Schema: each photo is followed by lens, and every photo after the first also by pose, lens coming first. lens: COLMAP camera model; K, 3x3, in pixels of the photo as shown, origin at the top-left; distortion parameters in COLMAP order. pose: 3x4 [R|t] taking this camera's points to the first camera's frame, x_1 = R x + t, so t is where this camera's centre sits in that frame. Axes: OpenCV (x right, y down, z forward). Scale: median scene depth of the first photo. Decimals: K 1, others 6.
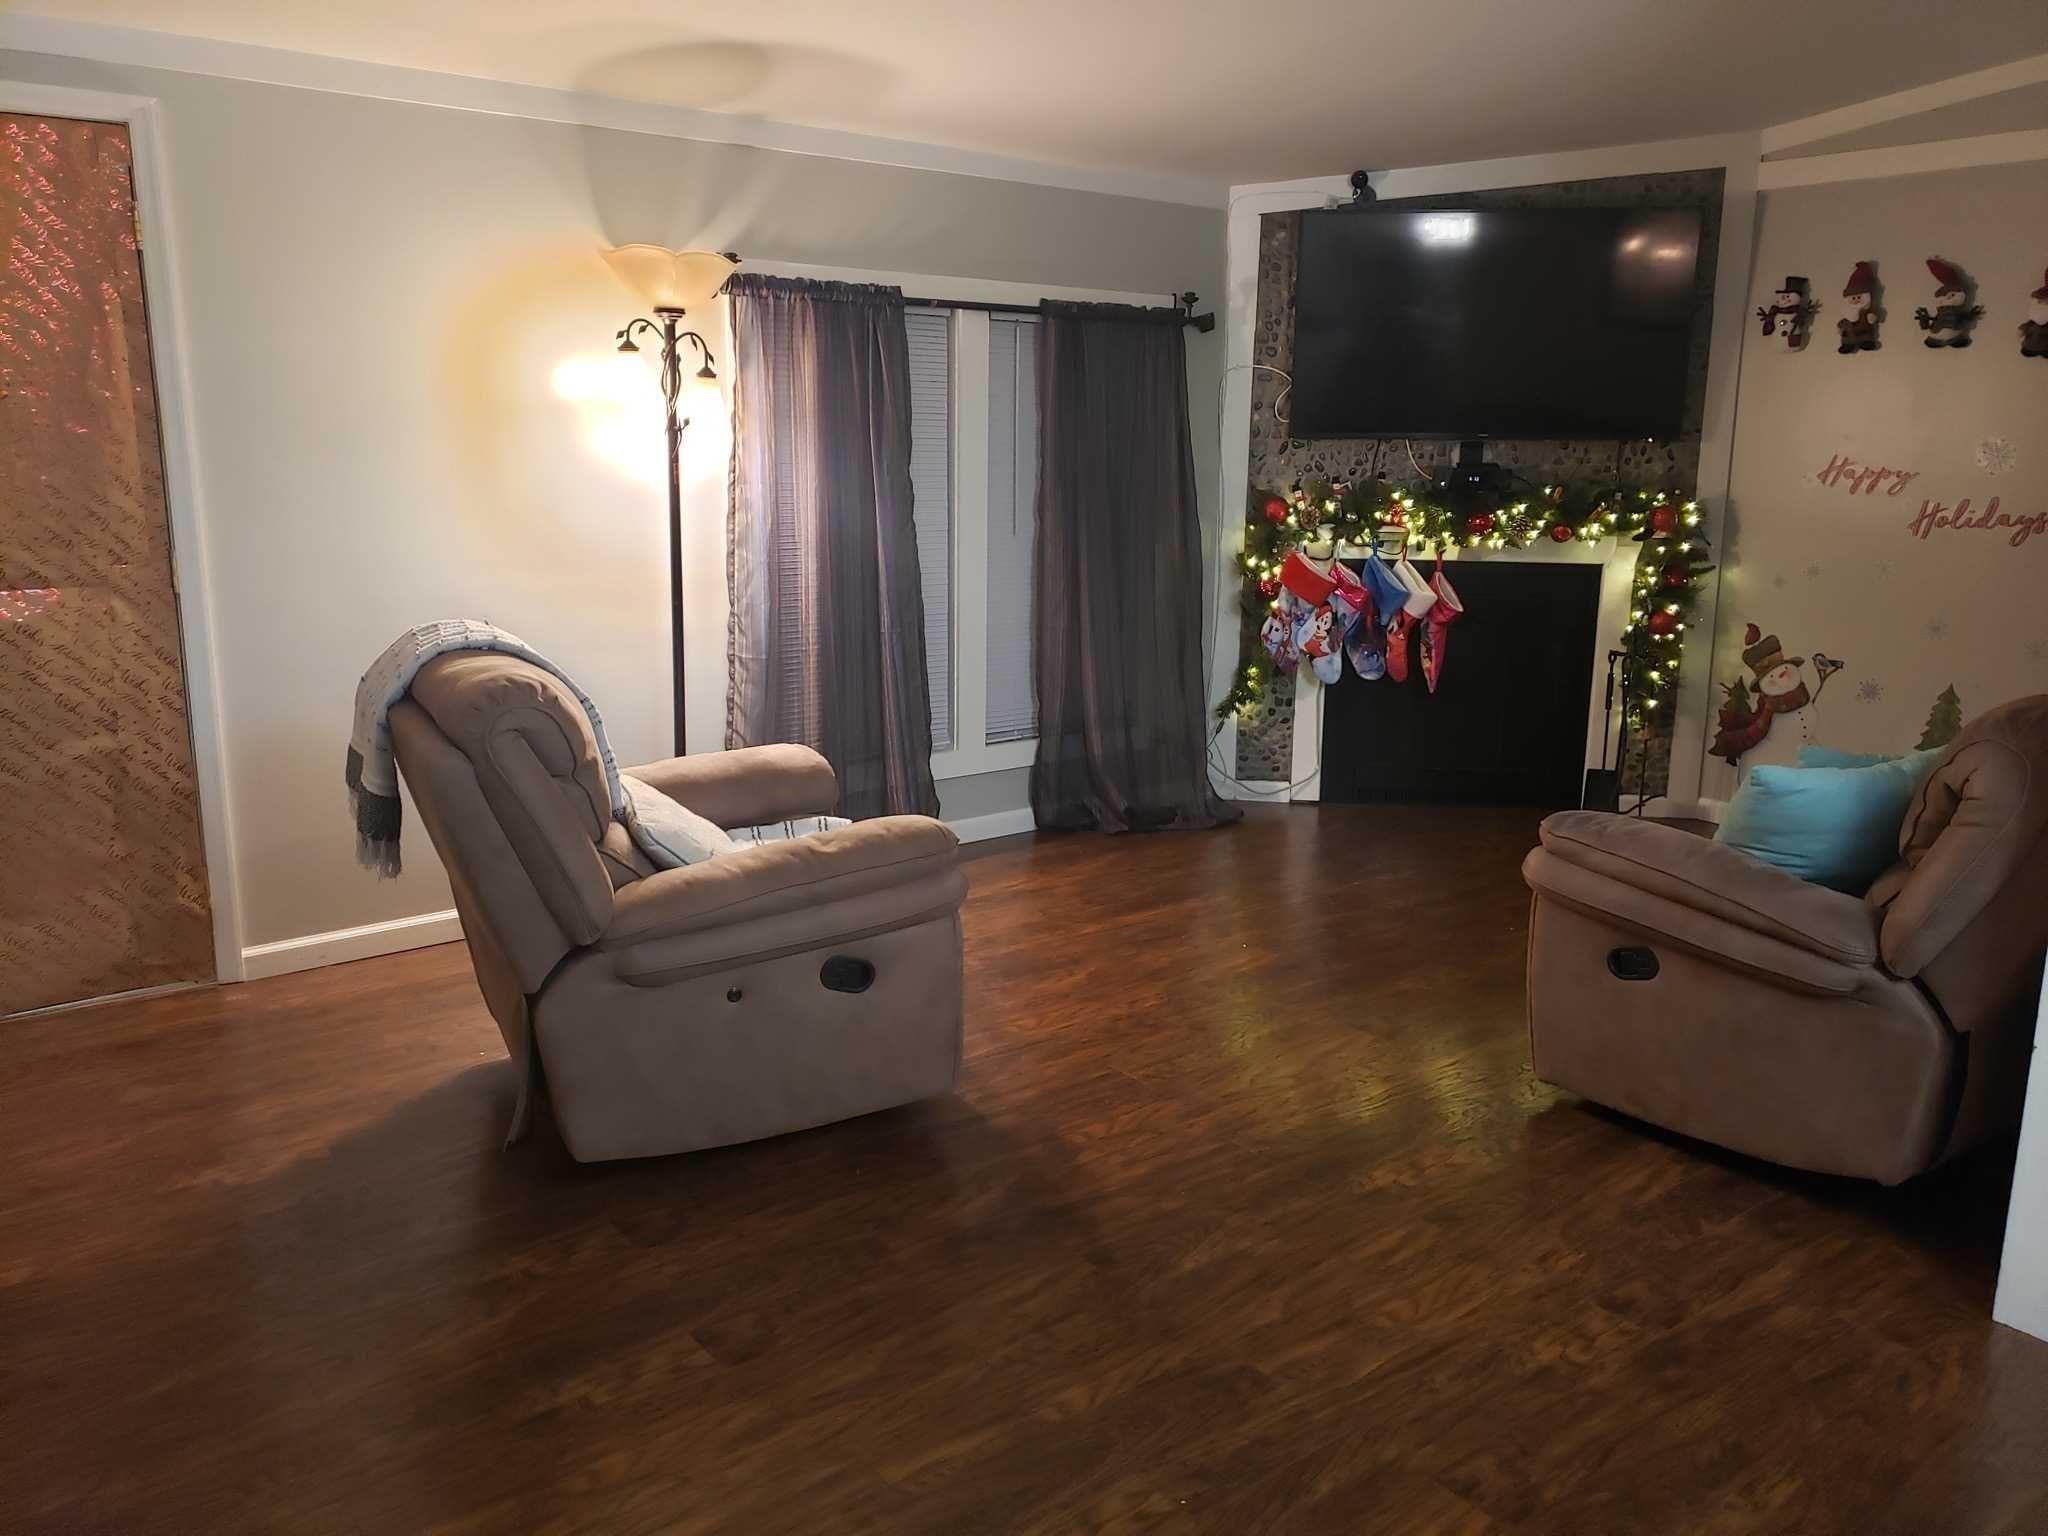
lens RADIAL K [[1556.6, 0, 1024.0], [0, 1556.6, 768.0], [0, 0, 1]] dist [-0.001991, 0.000797]
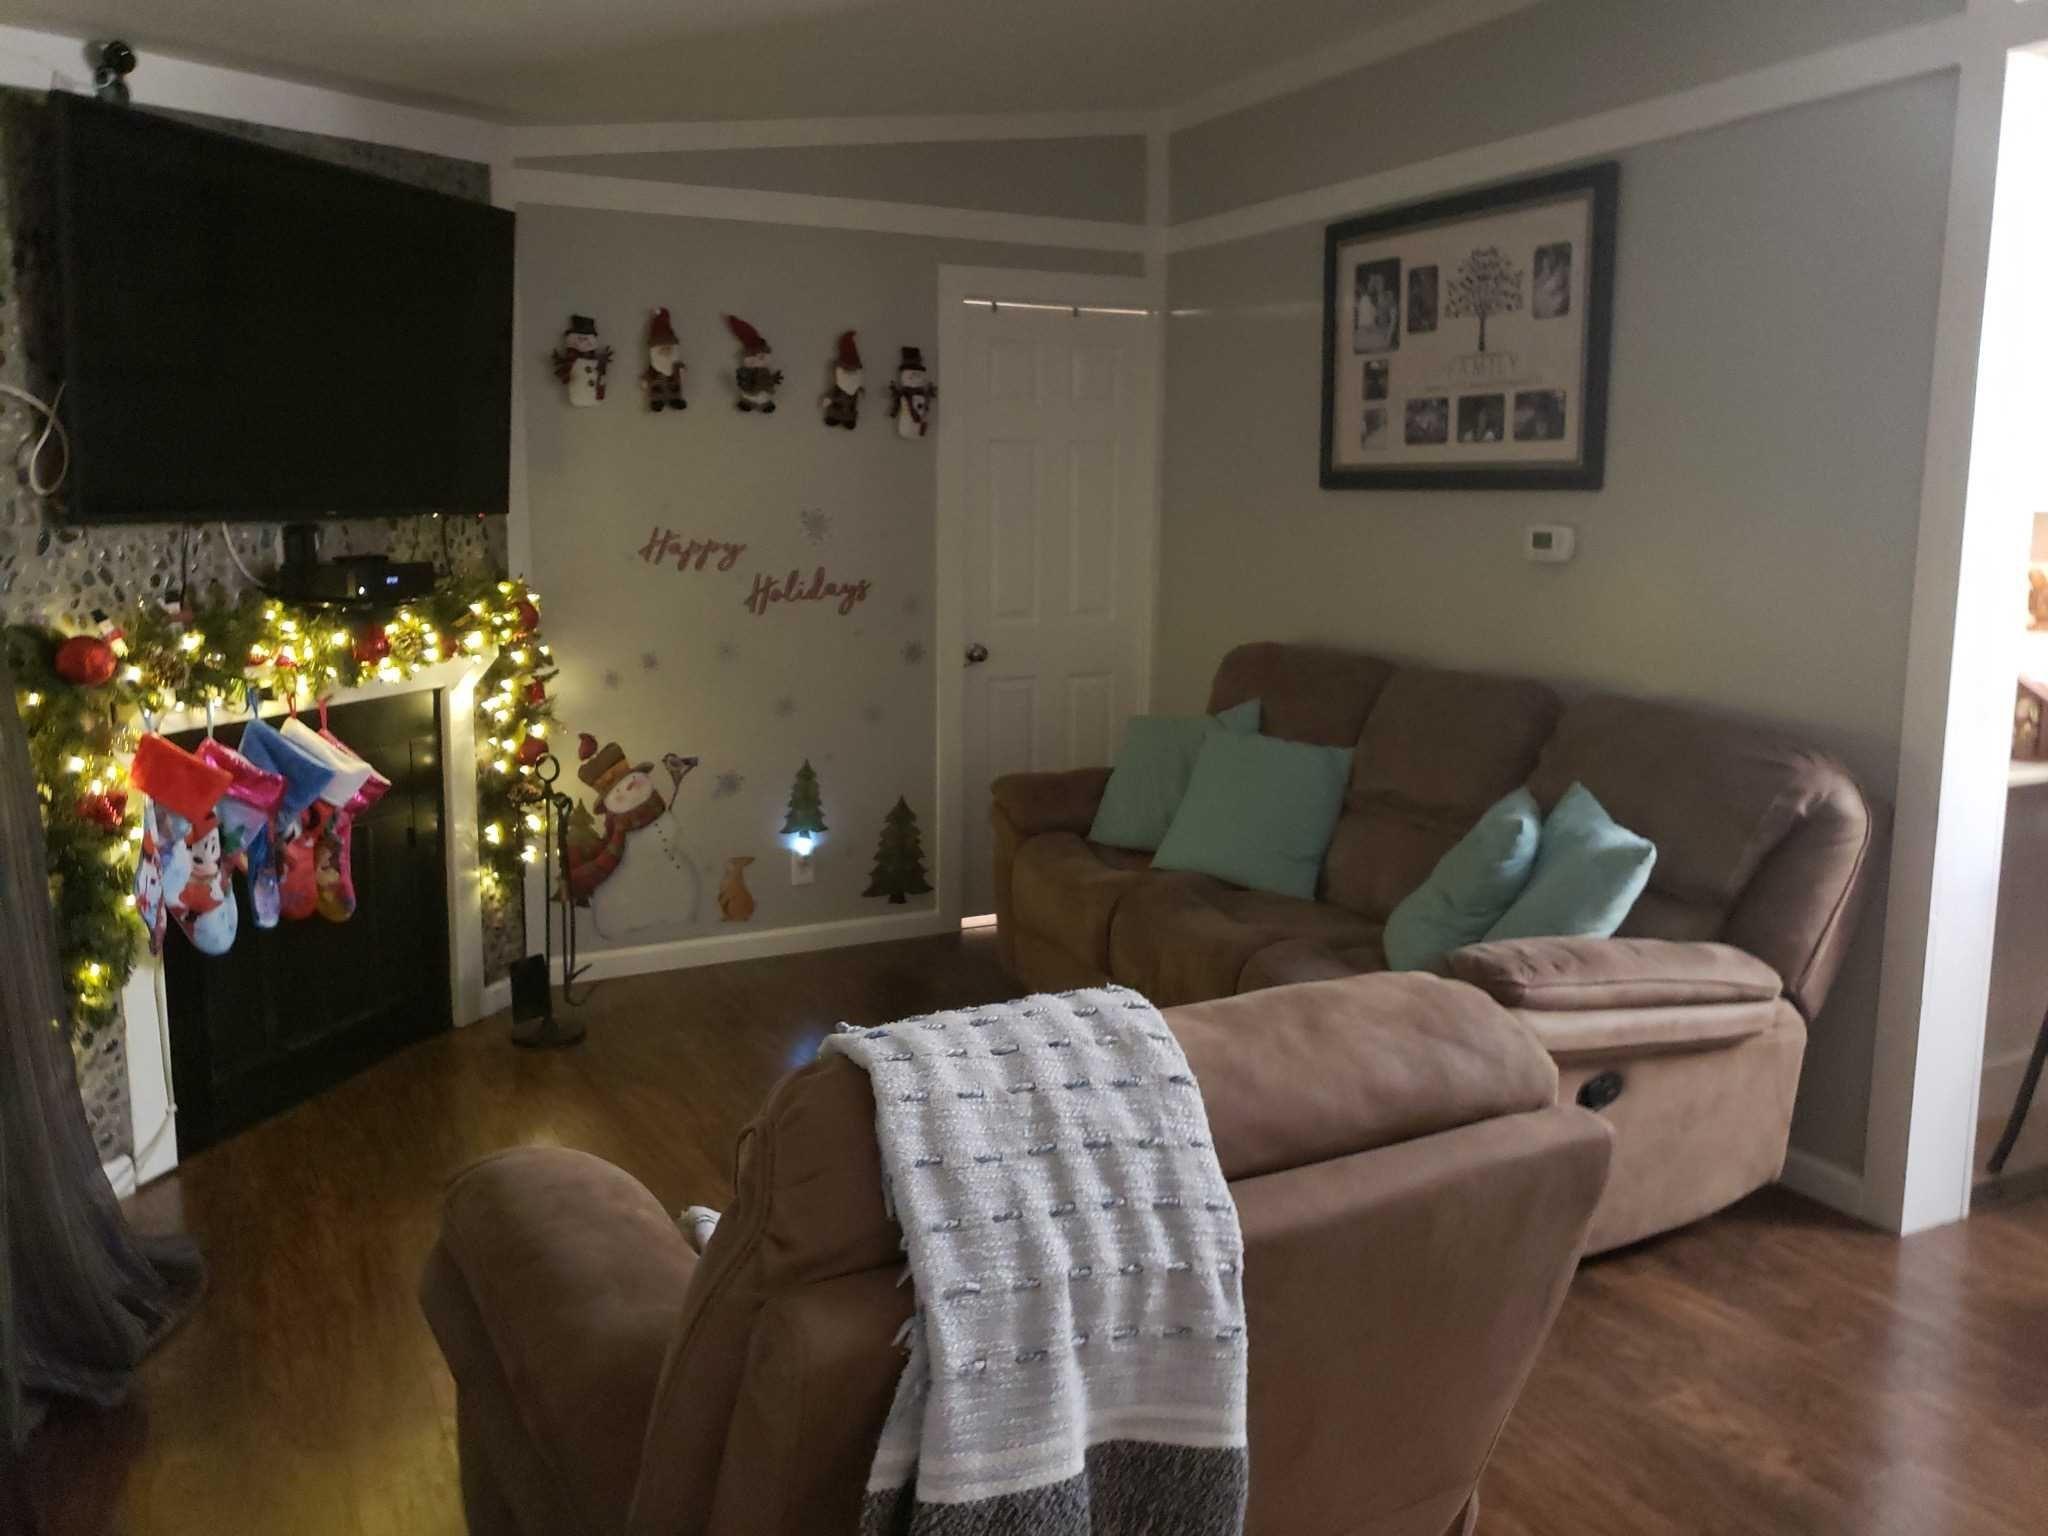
lens RADIAL K [[1624.1, 0, 1024.0], [0, 1624.1, 735.7], [0, 0, 1]] dist [0.013355, -0.001341]
pose [[0.186649, -0.154580, 0.970189, -0.331586], [0.200235, 0.972800, 0.116474, -0.151161], [-0.961804, 0.172526, 0.212525, 0.623736]]
